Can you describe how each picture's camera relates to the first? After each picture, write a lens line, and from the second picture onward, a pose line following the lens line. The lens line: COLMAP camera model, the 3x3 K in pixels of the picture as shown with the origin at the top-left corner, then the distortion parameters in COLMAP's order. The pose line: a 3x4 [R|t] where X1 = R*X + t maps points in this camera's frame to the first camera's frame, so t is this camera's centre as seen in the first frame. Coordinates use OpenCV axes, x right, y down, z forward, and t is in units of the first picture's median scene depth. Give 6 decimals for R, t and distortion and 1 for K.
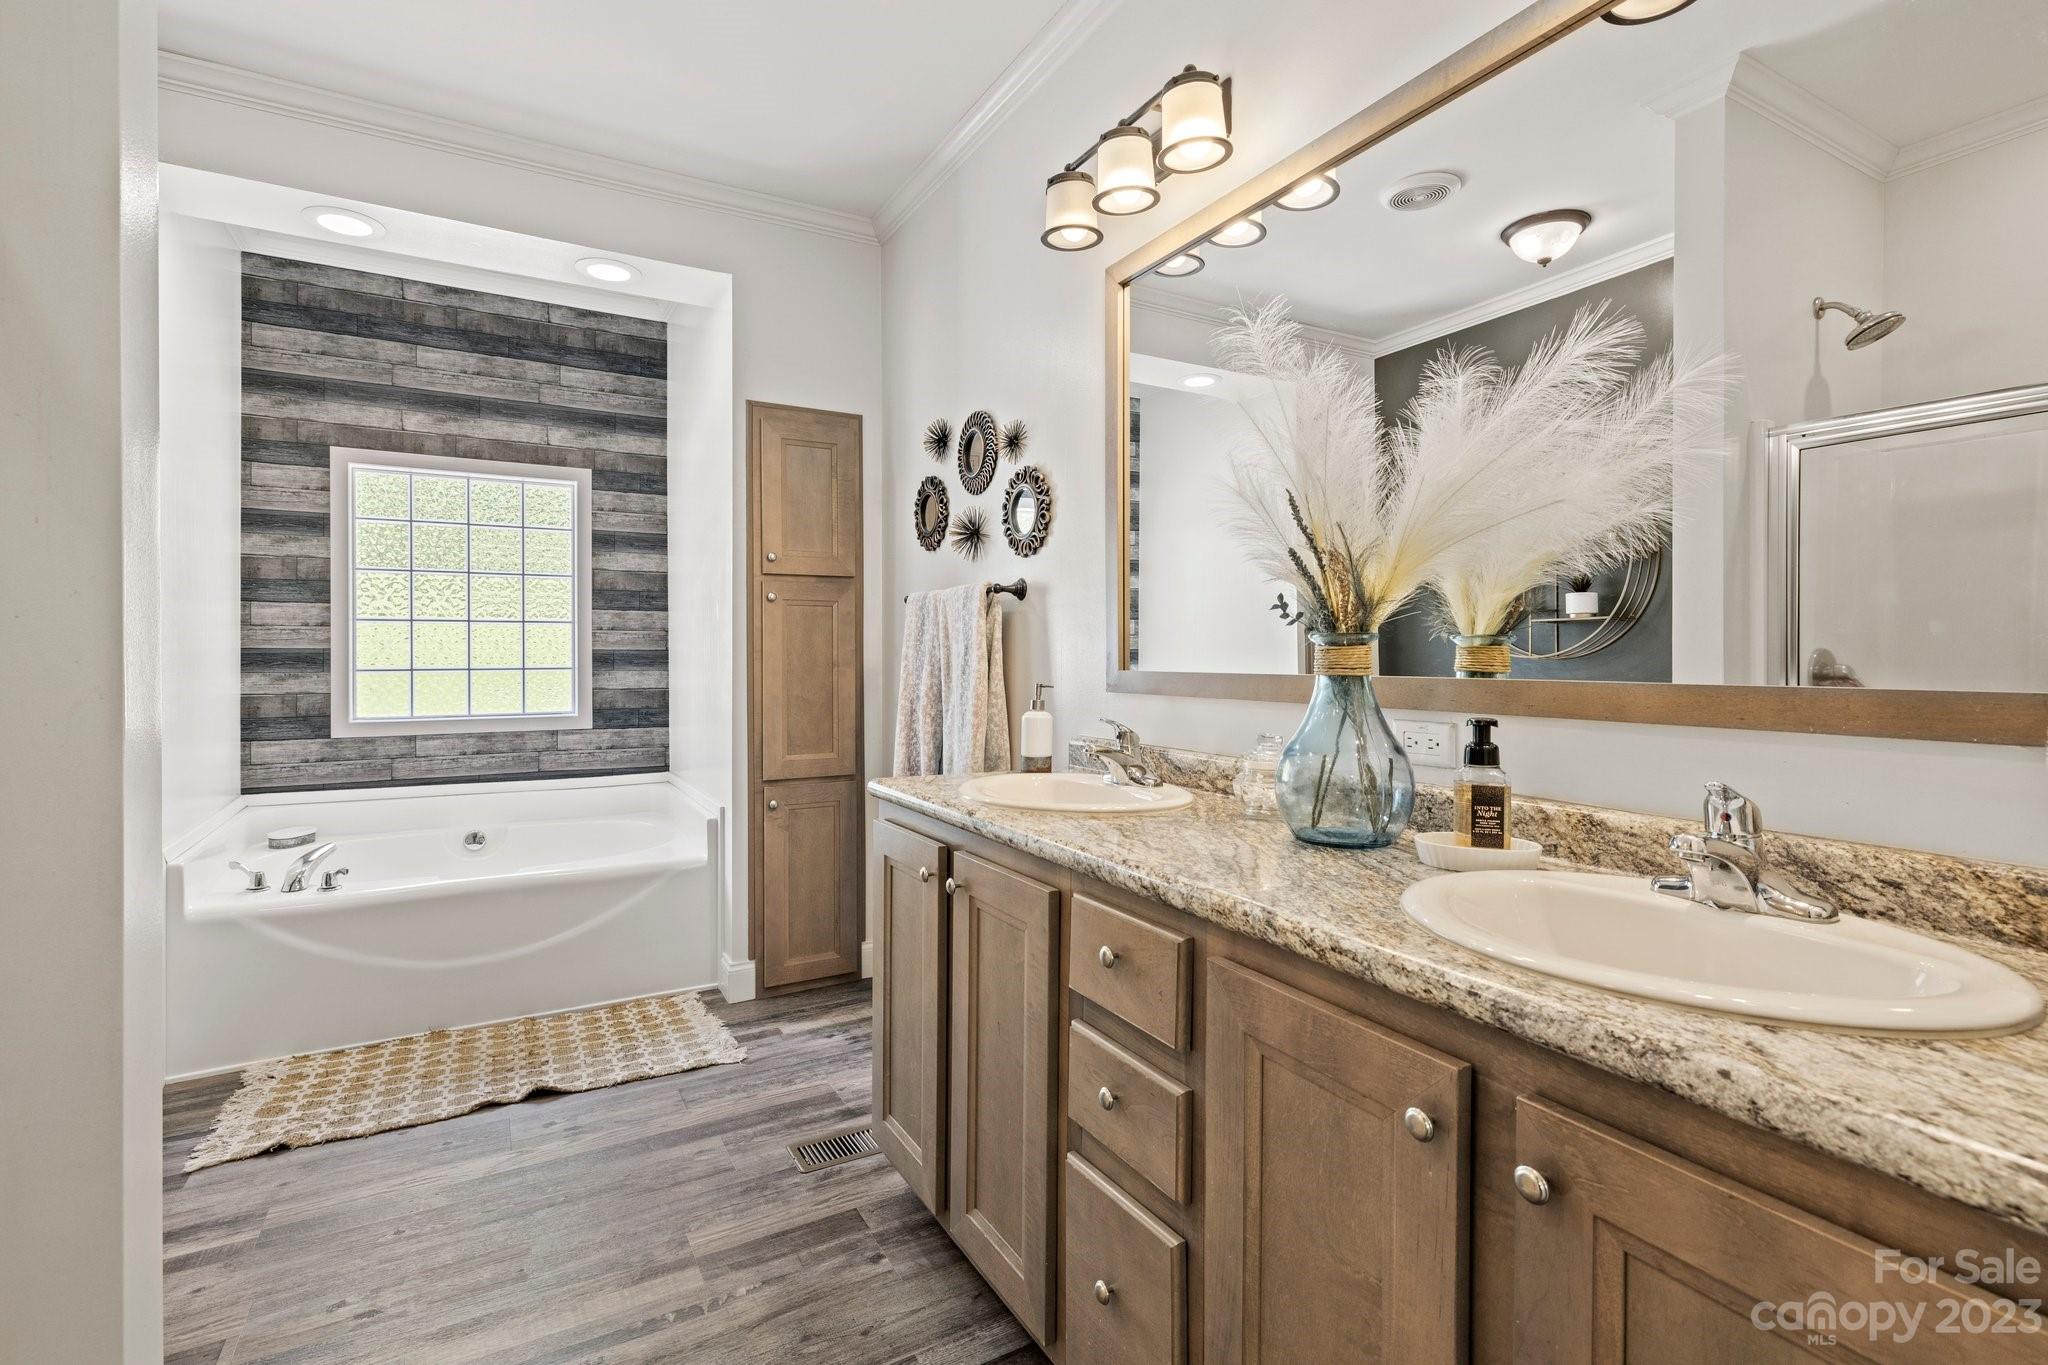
lens RADIAL K [[919.1, 0, 1016.7], [0, 919.1, 664.2], [0, 0, 1]] dist [-0.006410, 0.001339]
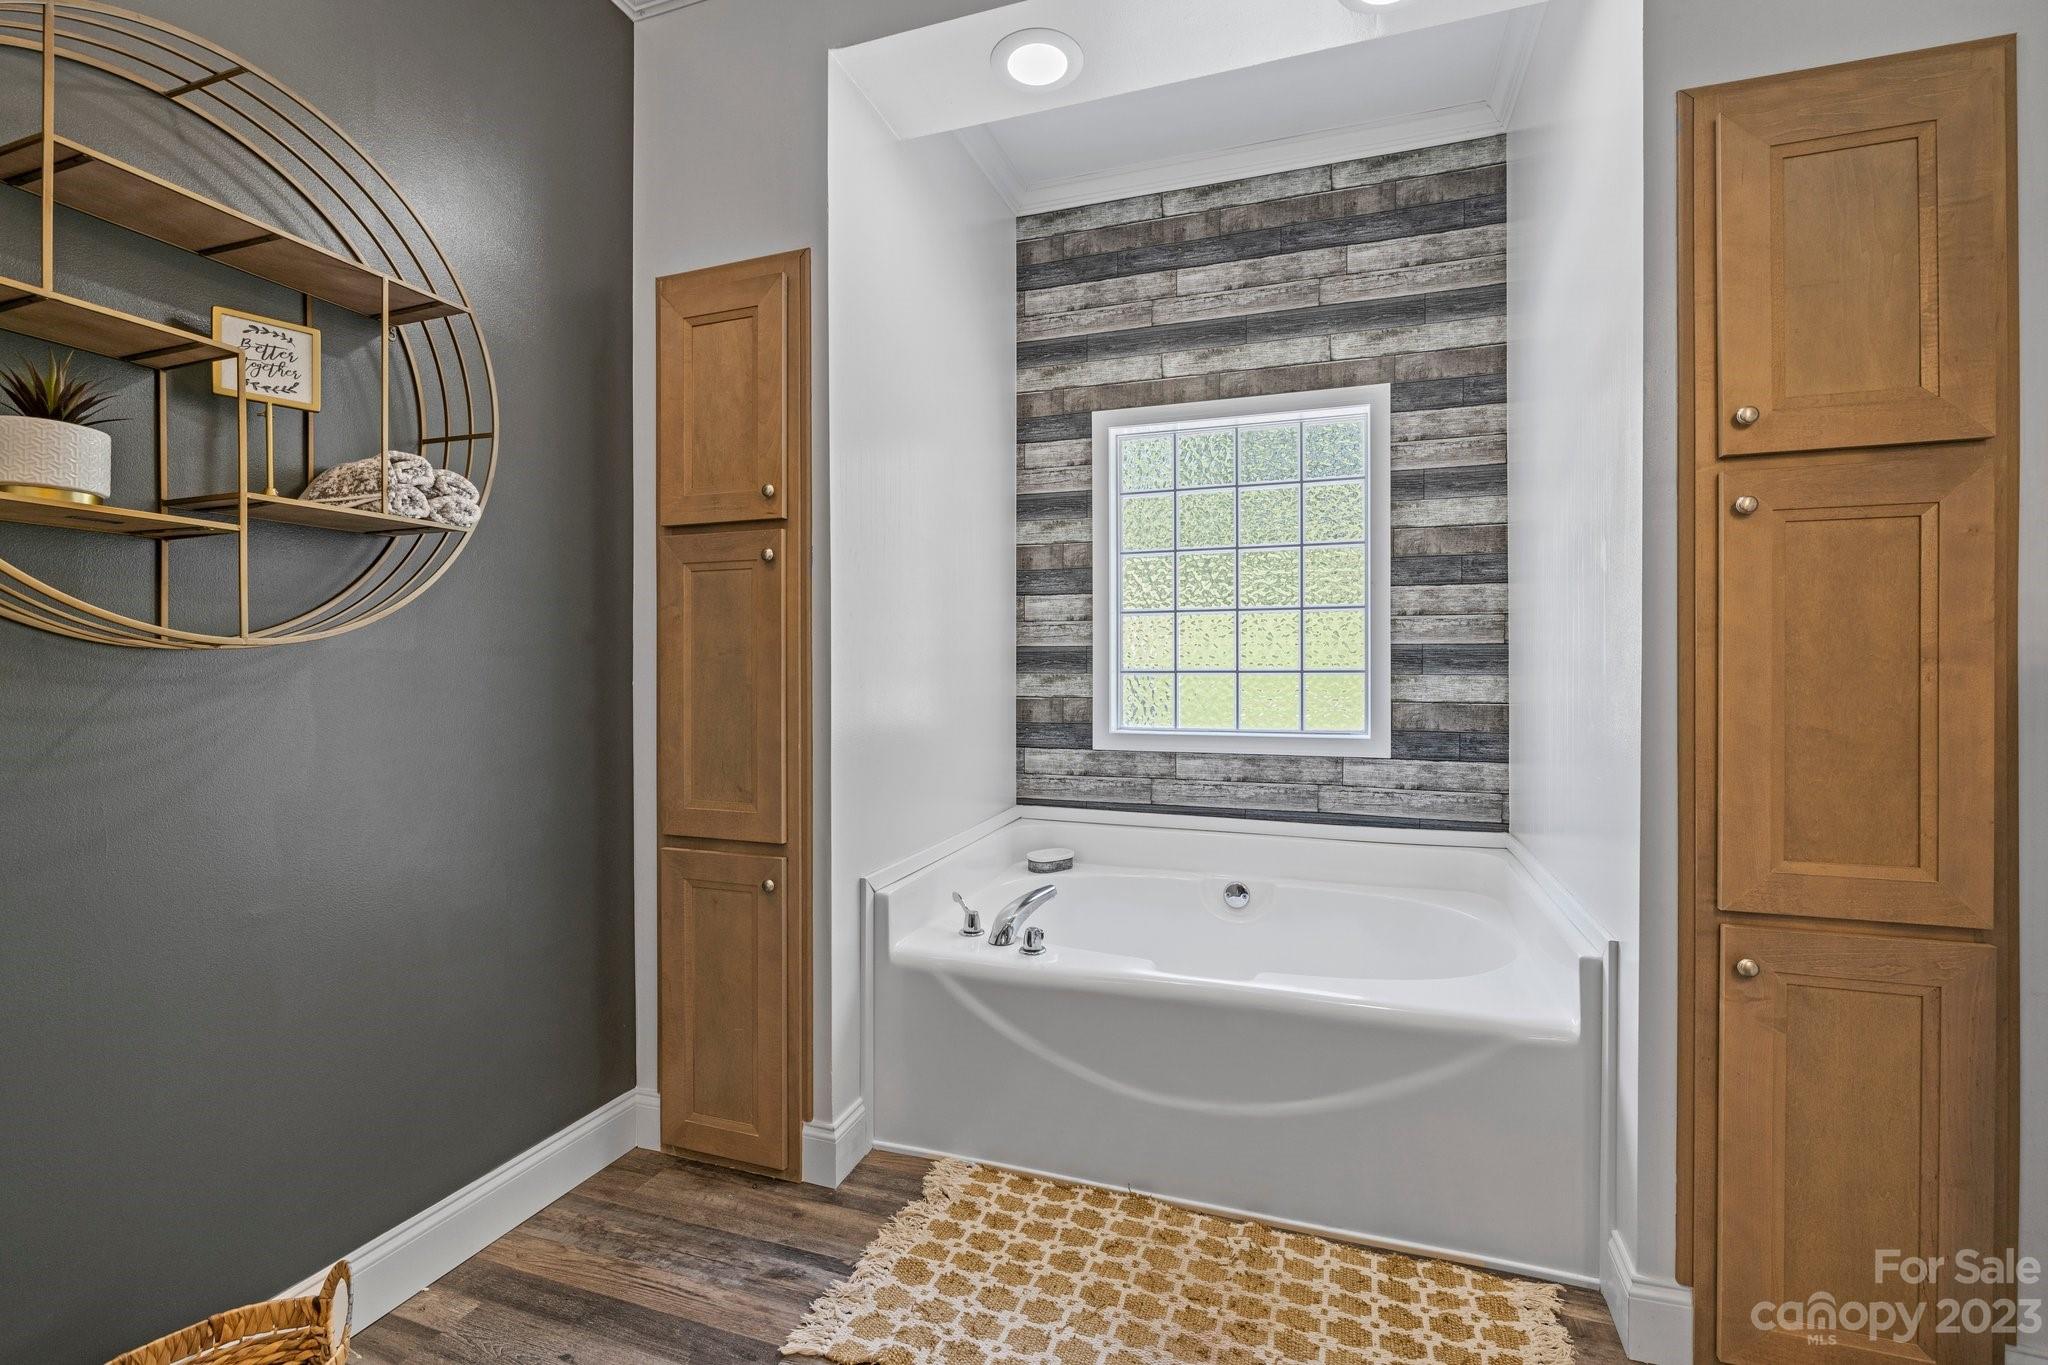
lens RADIAL K [[919.1, 0, 1008.3], [0, 919.1, 670.7], [0, 0, 1]] dist [-0.006410, 0.001339]
pose [[0.644207, 0.001274, -0.764850, -0.137838], [-0.005921, 0.999977, -0.003321, 0.009763], [0.764828, 0.006668, 0.644200, 0.386081]]
